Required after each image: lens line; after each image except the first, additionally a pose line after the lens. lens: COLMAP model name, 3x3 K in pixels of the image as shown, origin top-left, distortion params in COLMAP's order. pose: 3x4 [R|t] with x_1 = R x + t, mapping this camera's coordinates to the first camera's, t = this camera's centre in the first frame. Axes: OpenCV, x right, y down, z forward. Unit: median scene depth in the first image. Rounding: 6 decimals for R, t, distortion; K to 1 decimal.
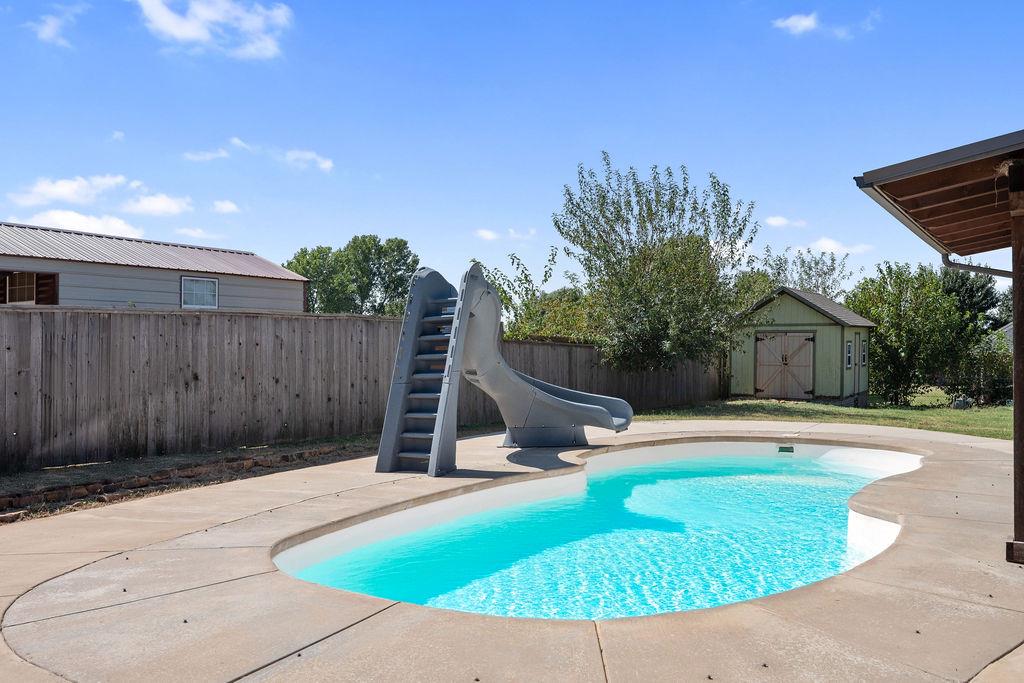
lens RADIAL K [[922.1, 0, 512.7], [0, 922.1, 341.0], [0, 0, 1]] dist [-0.019952, 0.017155]
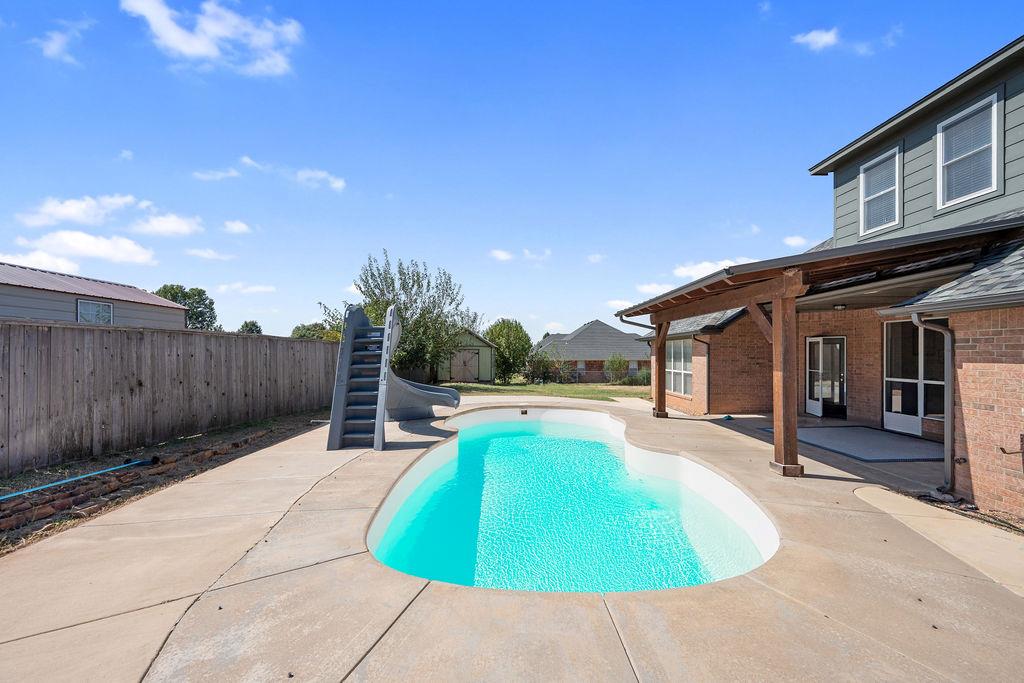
lens RADIAL K [[424.7, 0, 514.1], [0, 424.7, 356.7], [0, 0, 1]] dist [0.000869, -0.000499]
pose [[0.854271, 0.006977, 0.519780, -0.210776], [-0.012664, 0.999892, 0.007393, -0.005526], [-0.519673, -0.012898, 0.854268, 0.272926]]
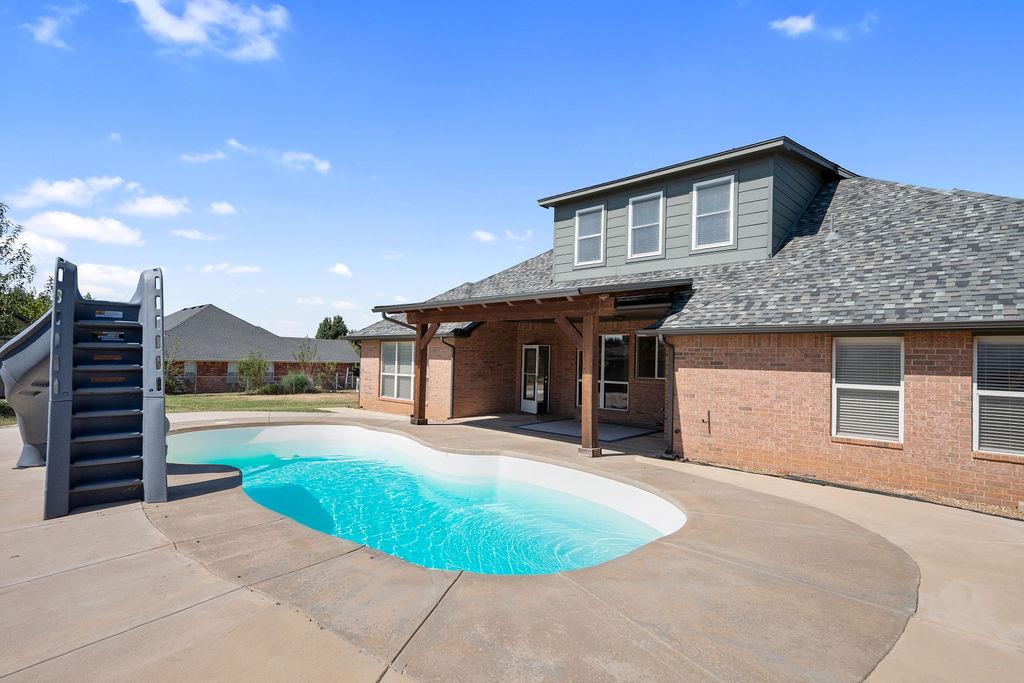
lens RADIAL K [[528.6, 0, 520.6], [0, 528.6, 349.5], [0, 0, 1]] dist [-0.003570, 0.000488]
pose [[0.197253, 0.035115, 0.979724, -0.442688], [-0.033310, 0.999021, -0.029100, 0.001103], [-0.979787, -0.026894, 0.198230, 0.465965]]
